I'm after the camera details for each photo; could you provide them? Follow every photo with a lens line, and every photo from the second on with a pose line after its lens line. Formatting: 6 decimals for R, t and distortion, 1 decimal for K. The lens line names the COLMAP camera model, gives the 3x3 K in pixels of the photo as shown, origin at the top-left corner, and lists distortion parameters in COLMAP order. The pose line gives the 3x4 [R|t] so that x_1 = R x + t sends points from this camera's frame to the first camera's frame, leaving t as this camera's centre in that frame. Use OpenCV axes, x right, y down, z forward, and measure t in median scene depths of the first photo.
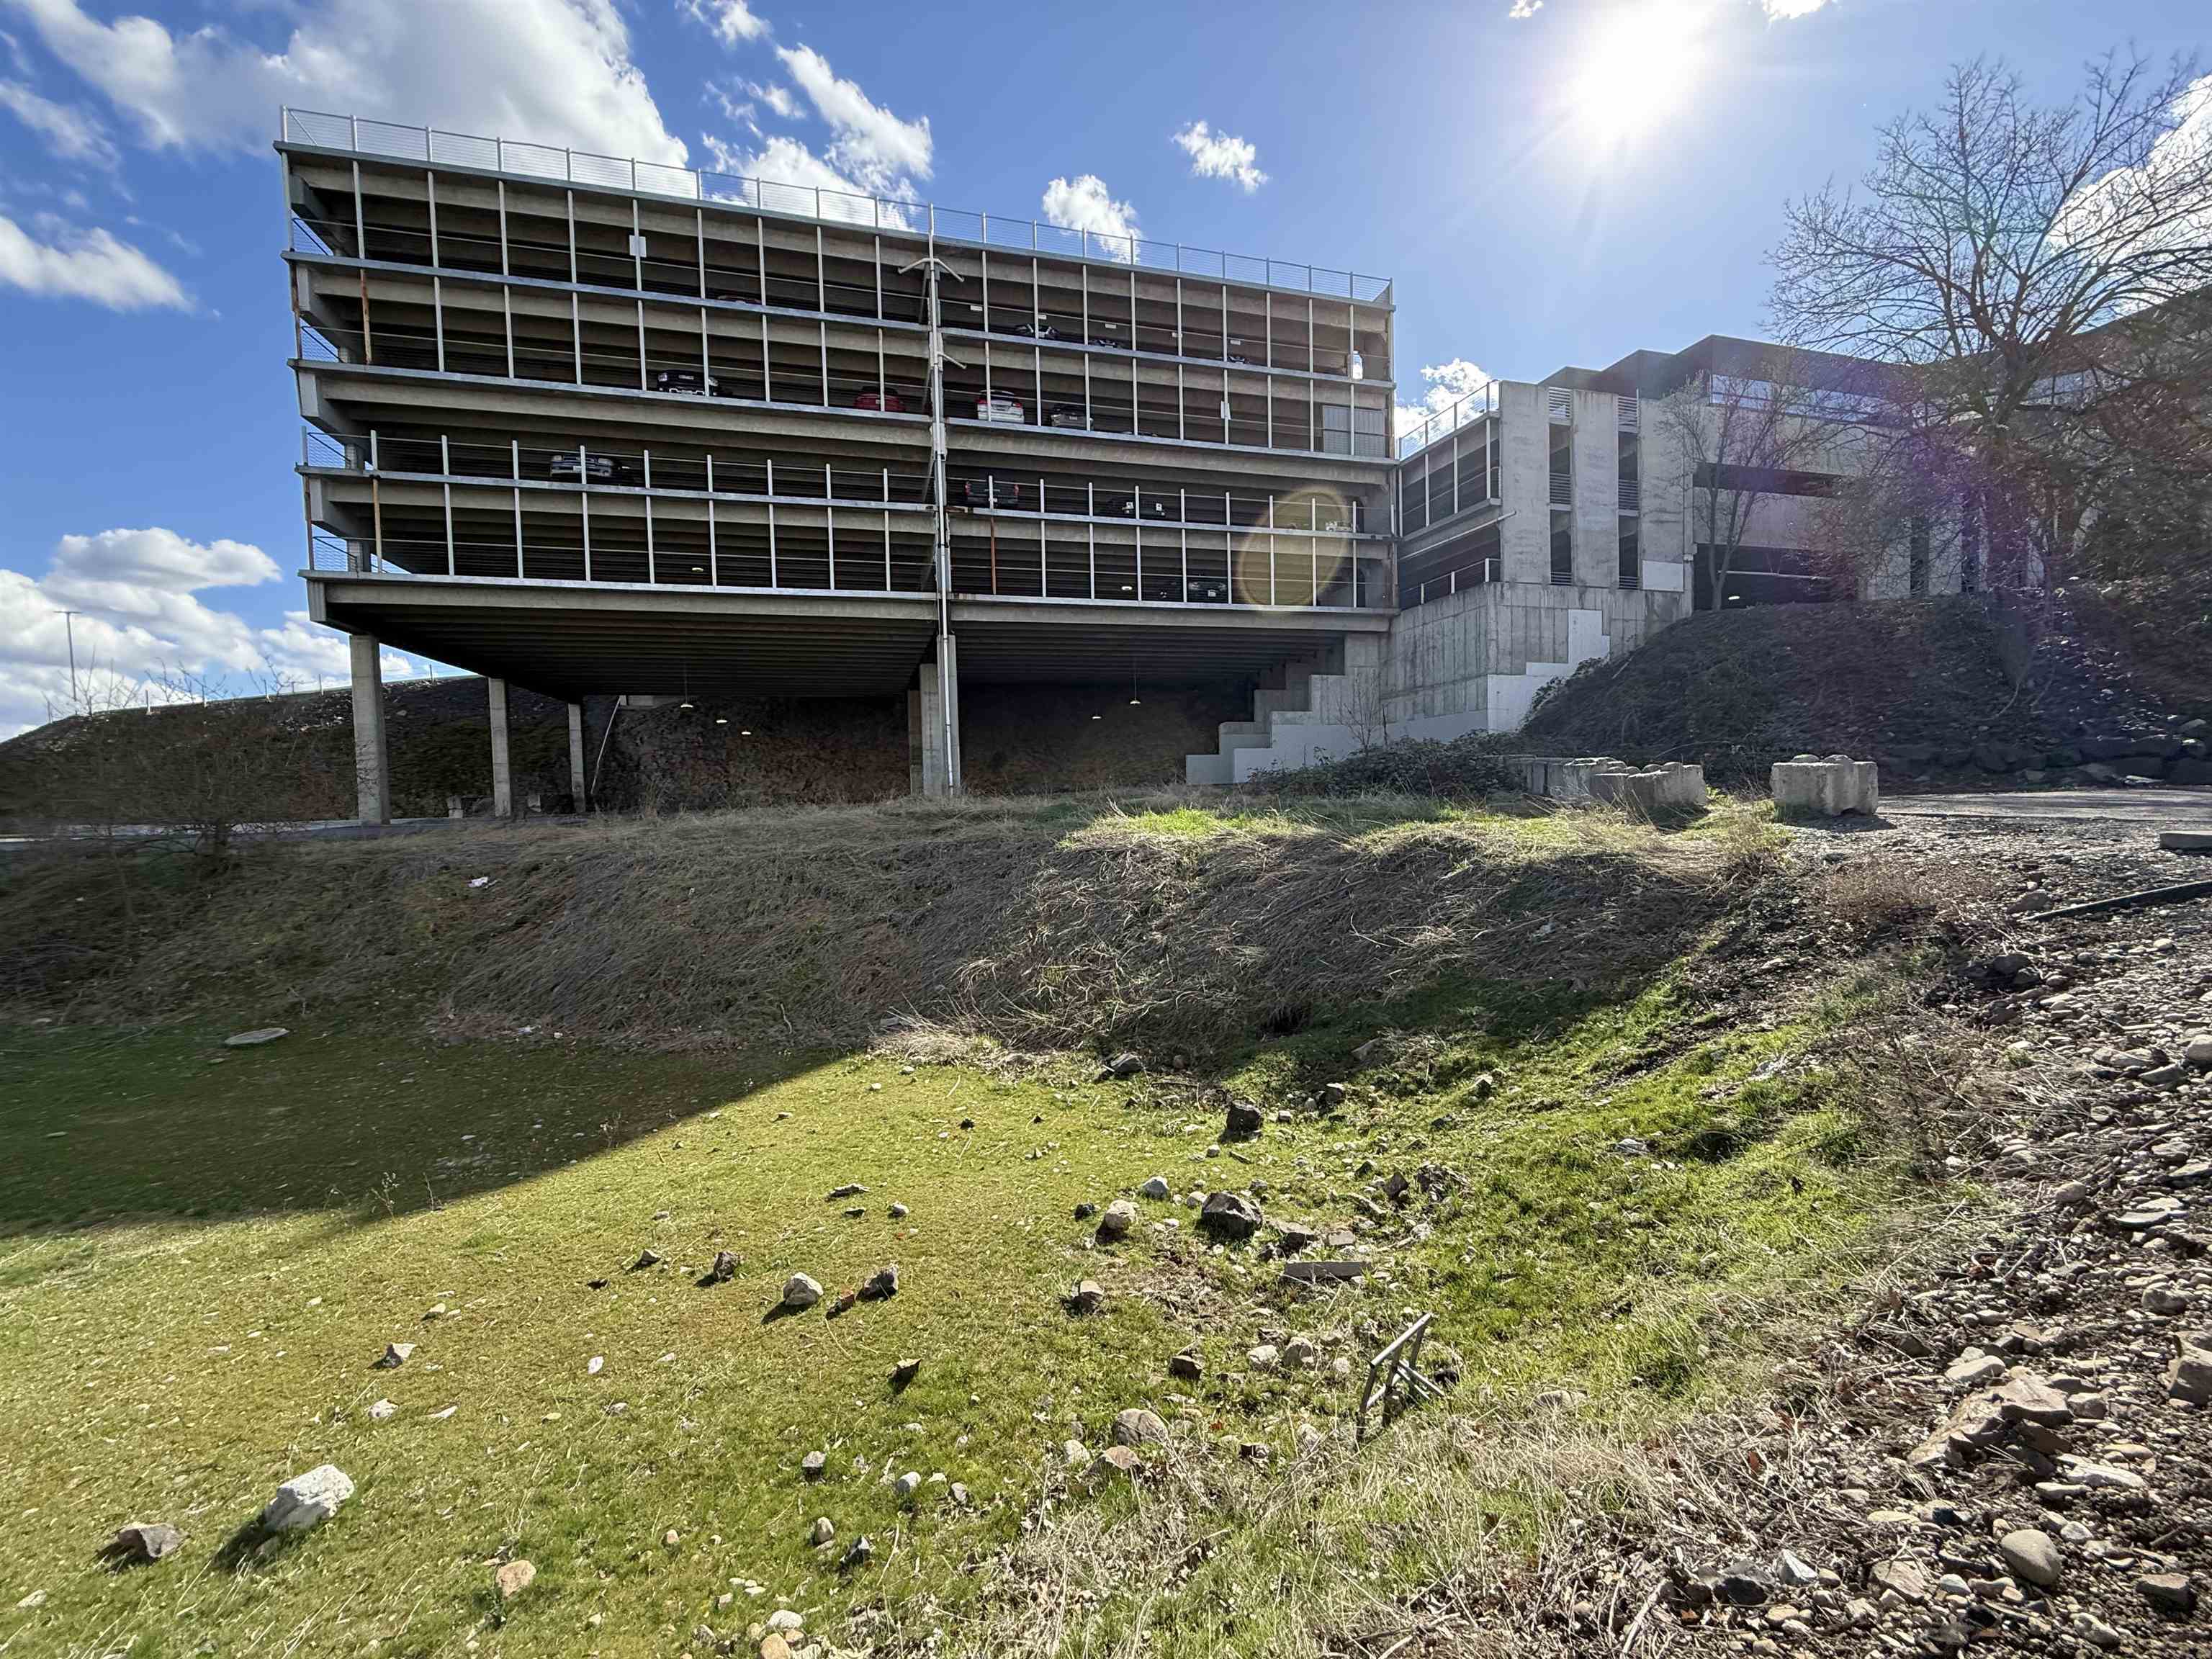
lens RADIAL K [[880.6, 0, 1105.8], [0, 880.6, 831.4], [0, 0, 1]] dist [-0.002890, 0.000113]
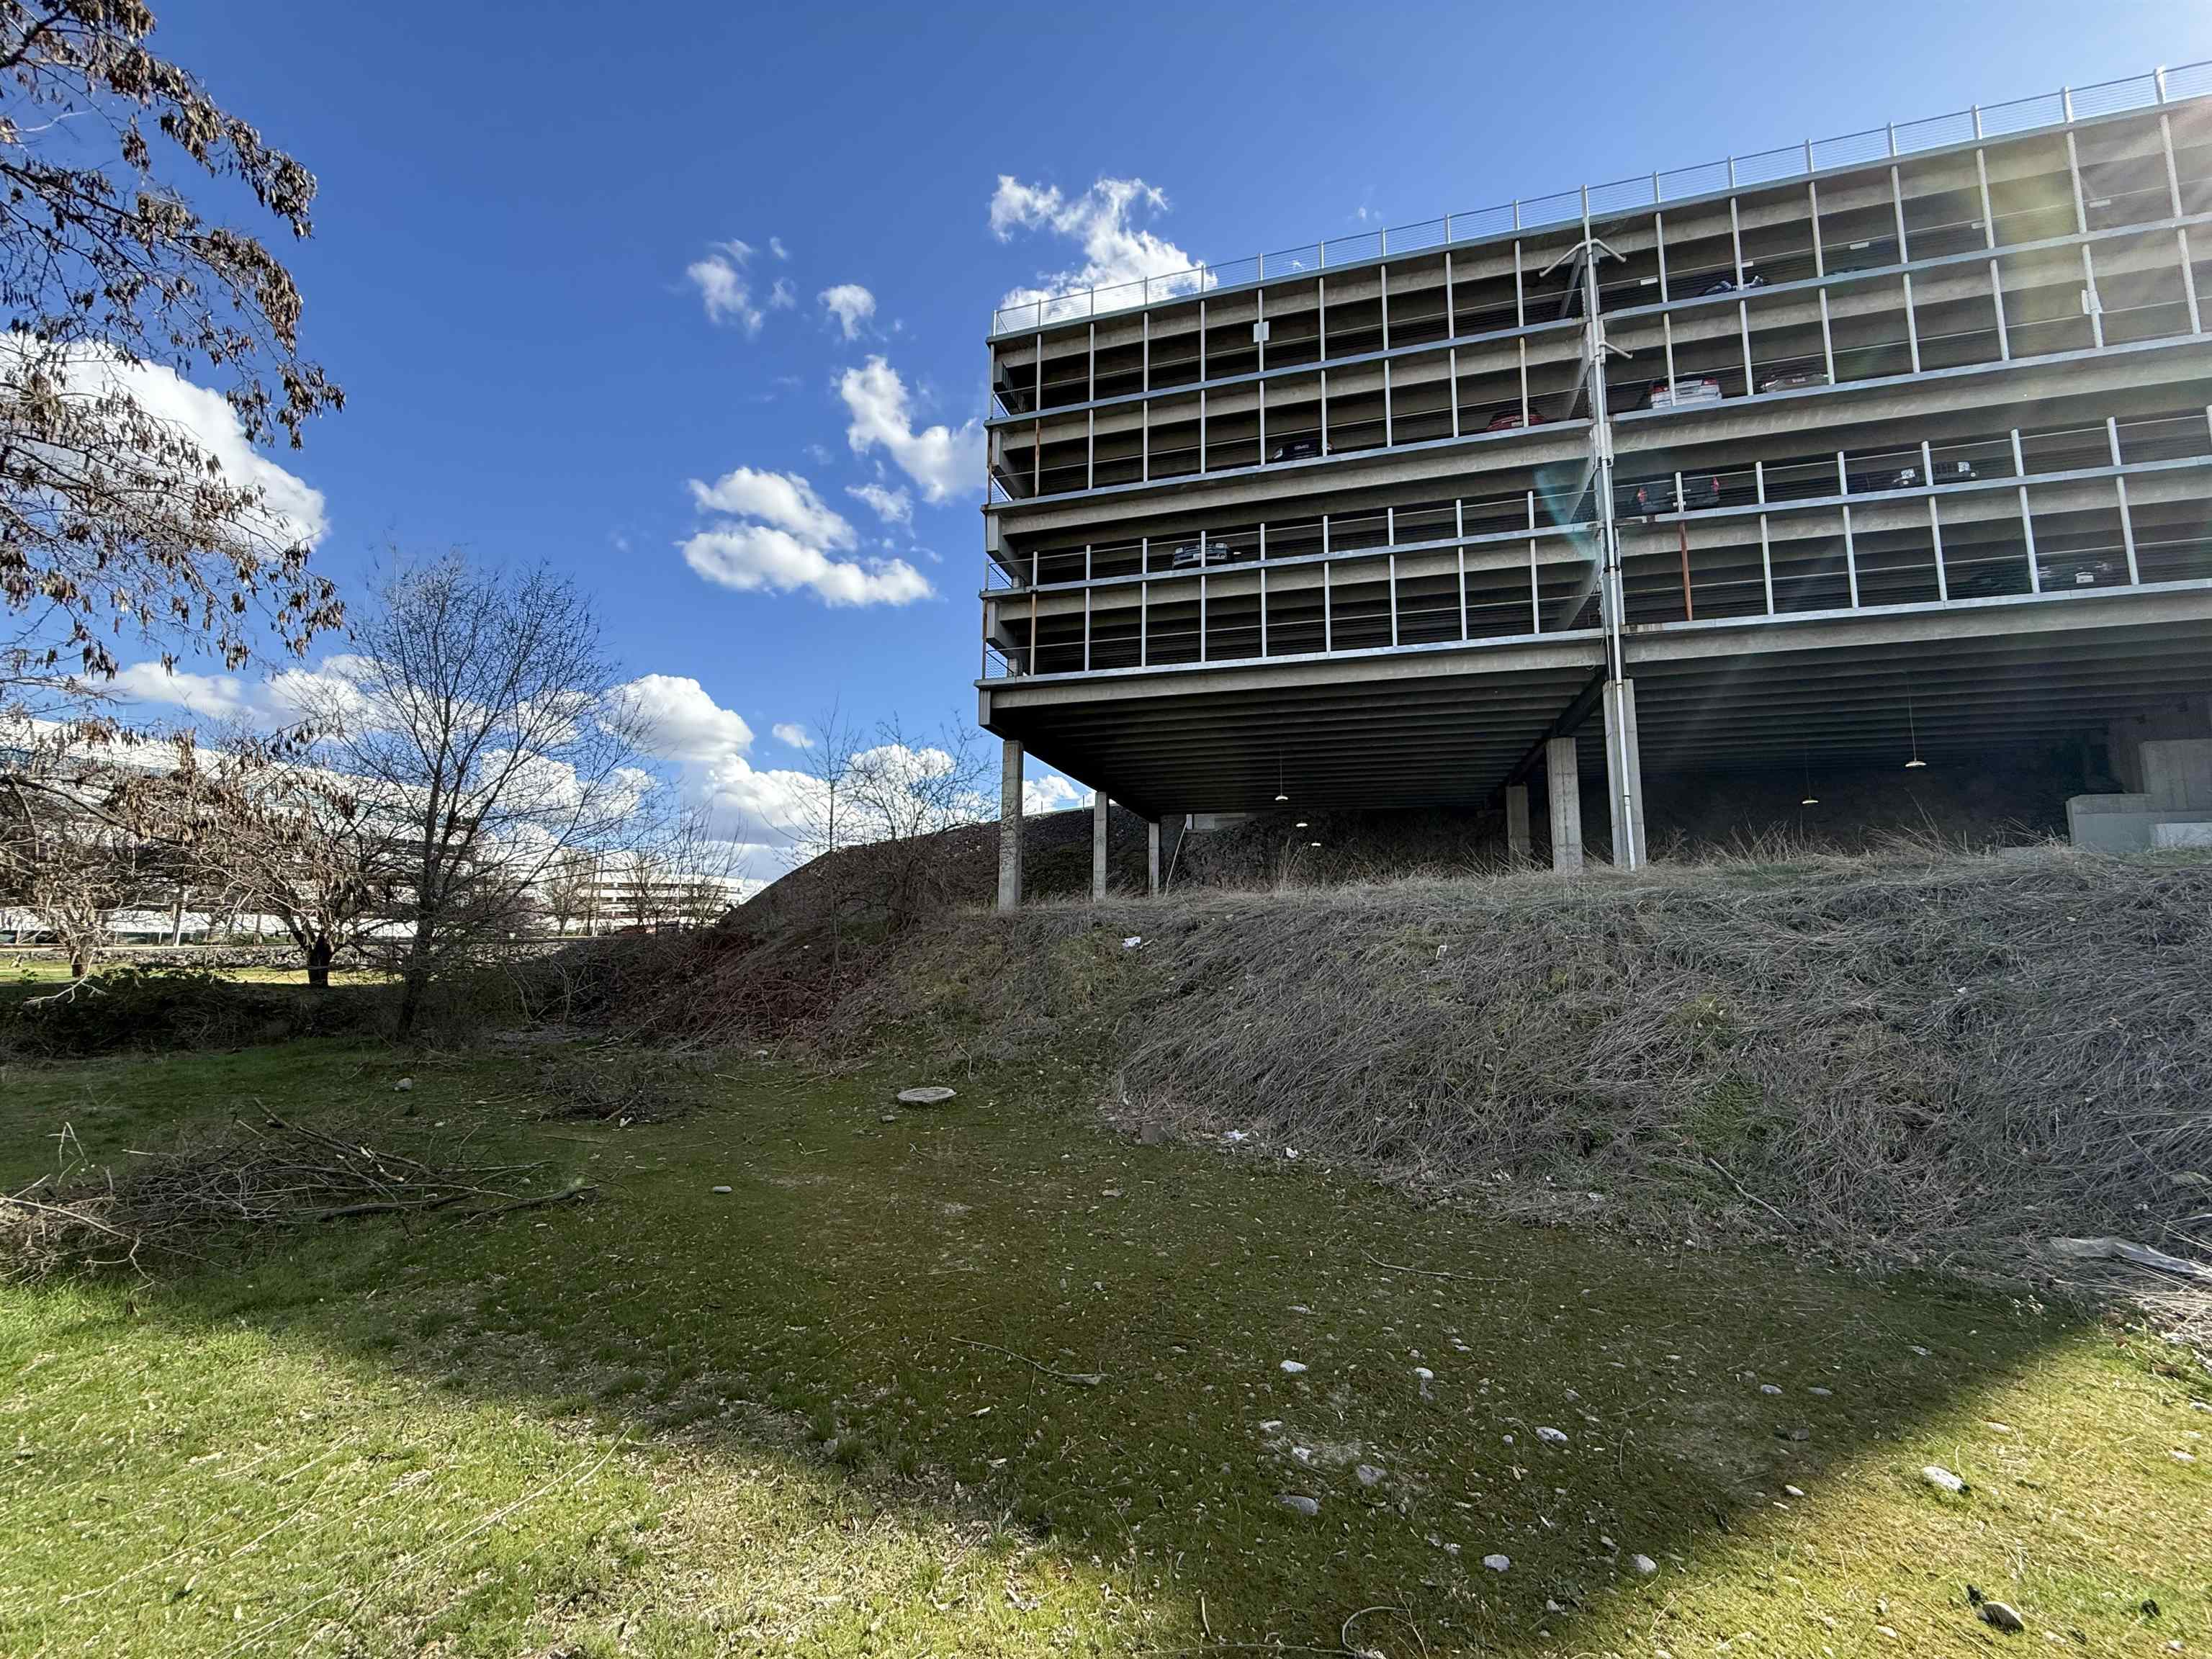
lens RADIAL K [[880.6, 0, 1105.8], [0, 880.6, 831.4], [0, 0, 1]] dist [-0.002890, 0.000113]
pose [[0.847643, -0.033692, -0.529496, -0.171074], [-0.054374, 0.987211, -0.149860, 0.046772], [0.527774, 0.155818, 0.834971, 0.164129]]
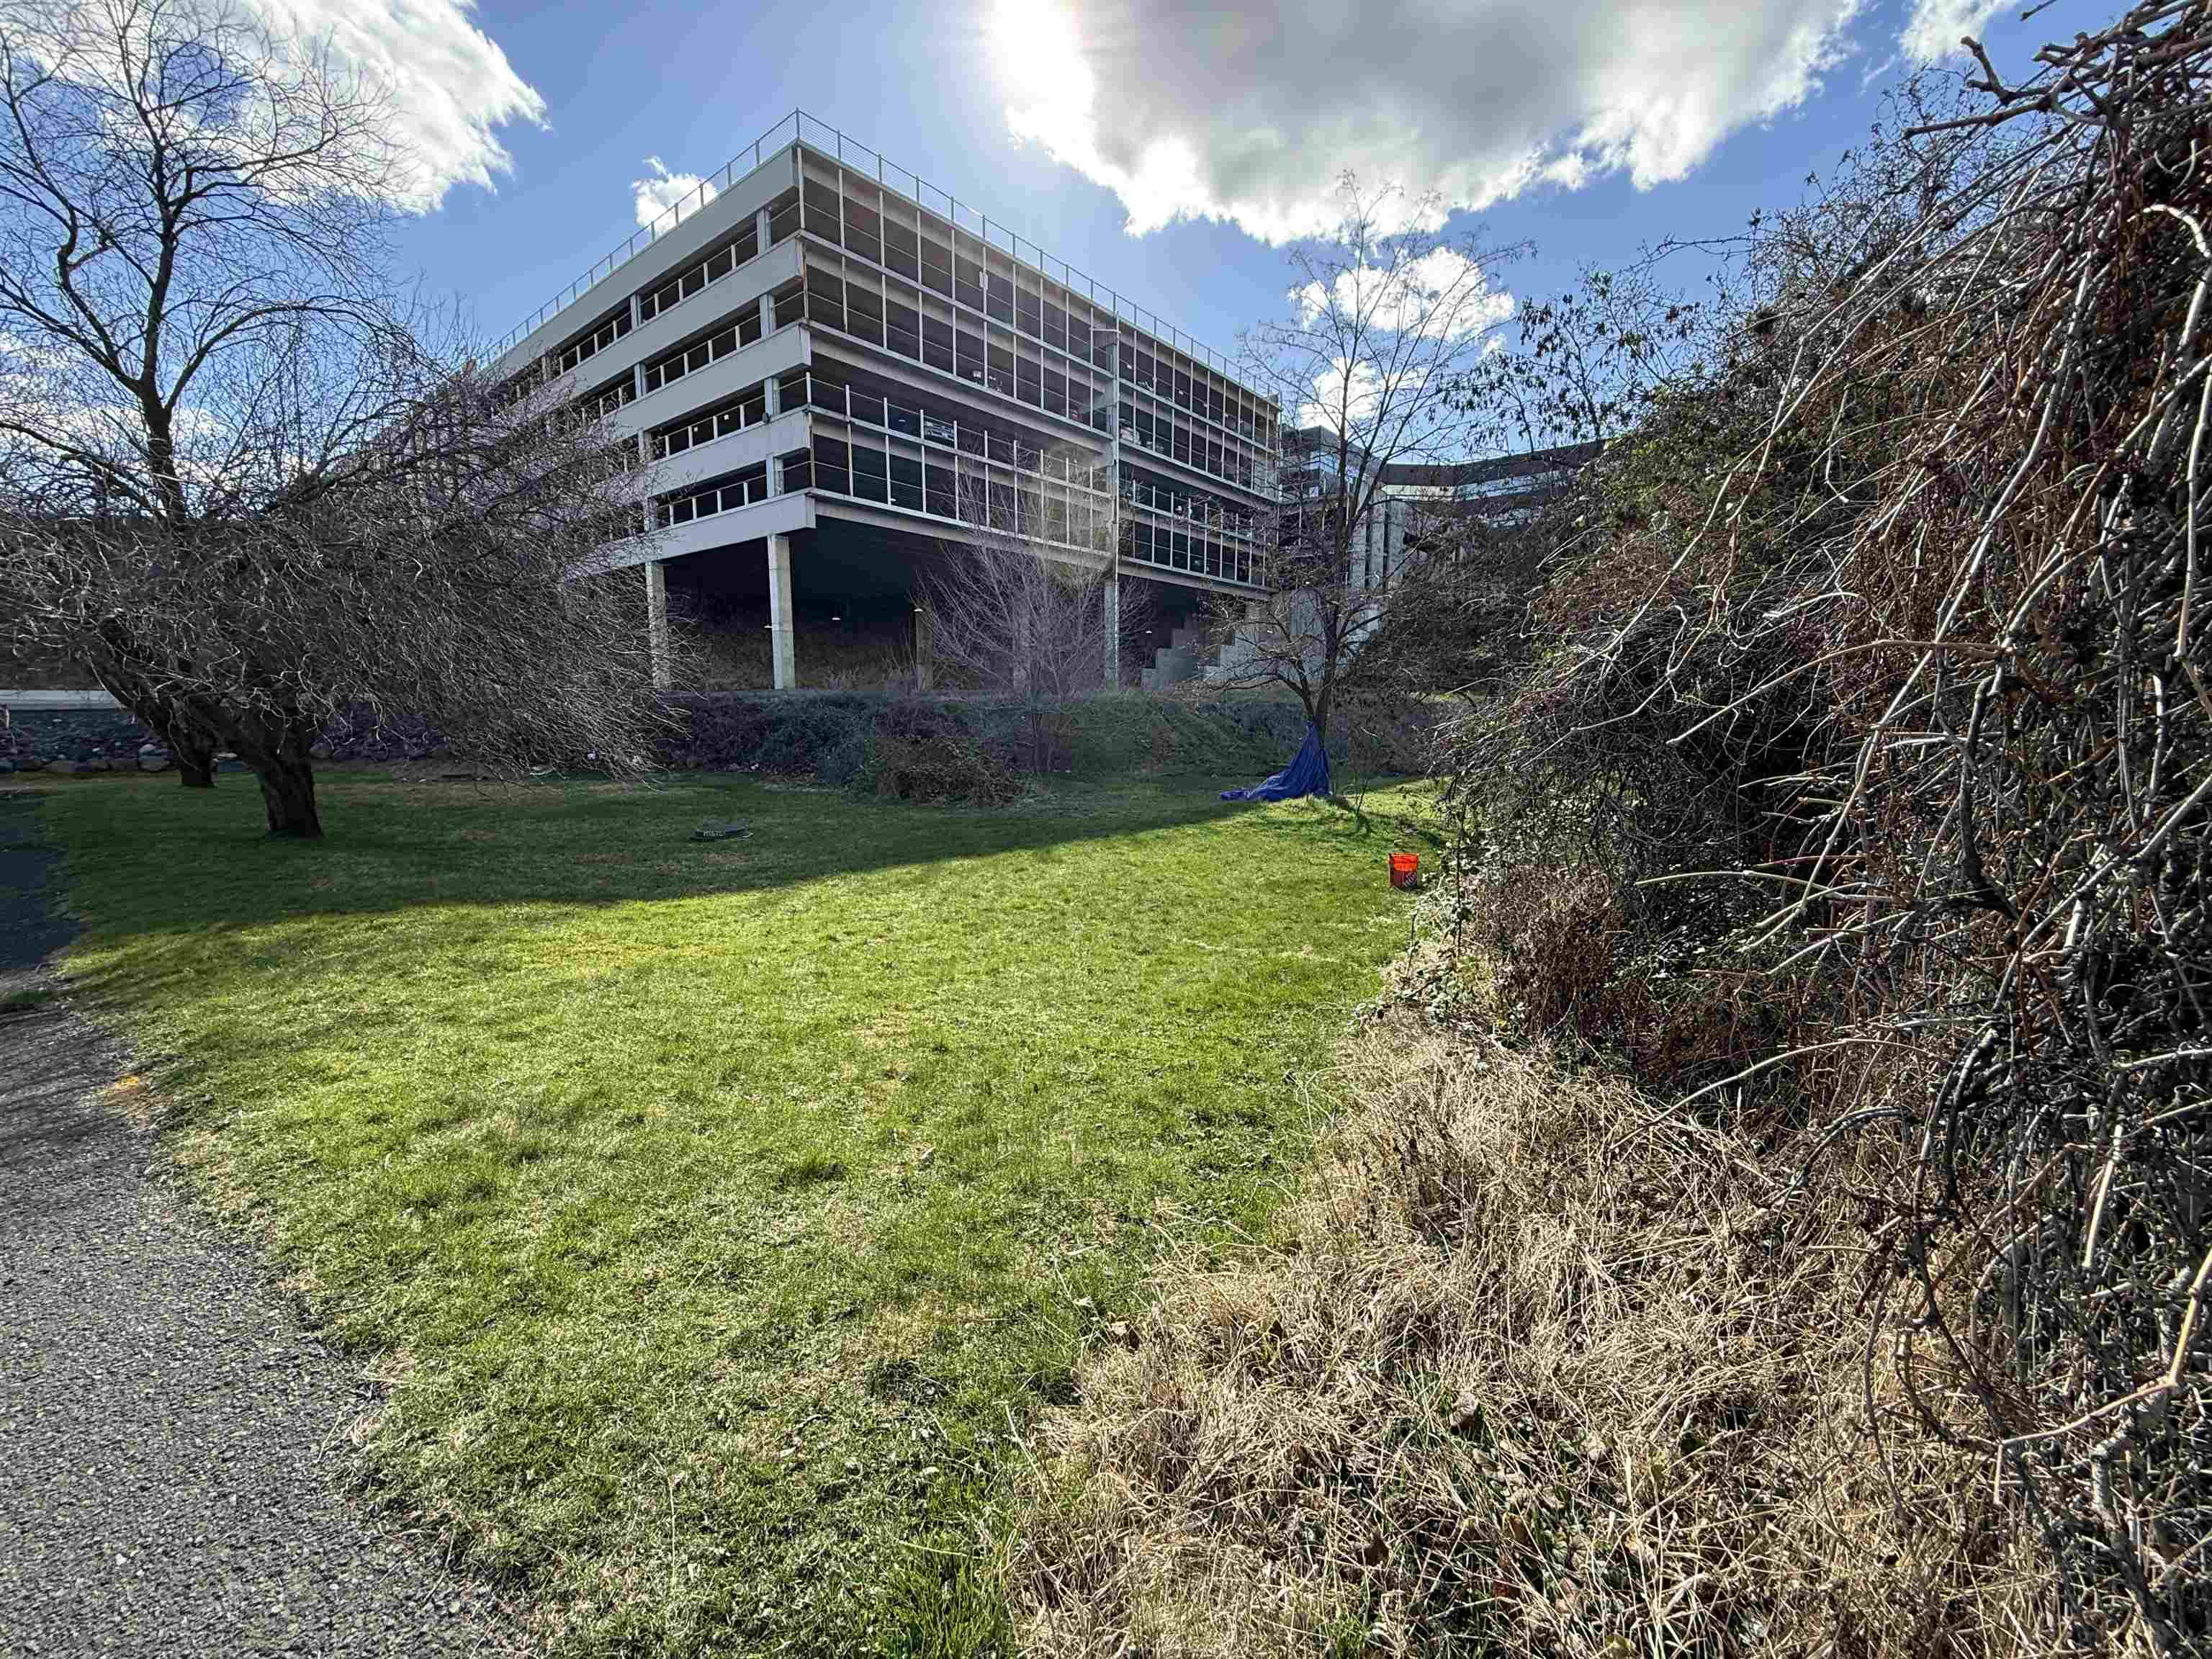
lens RADIAL K [[882.1, 0, 1106.7], [0, 882.1, 832.6], [0, 0, 1]] dist [0.001237, -0.000088]
pose [[0.821672, -0.037622, 0.568717, -1.211036], [-0.030515, 0.993484, 0.109808, 0.062583], [-0.569143, -0.107581, 0.815170, -0.382346]]
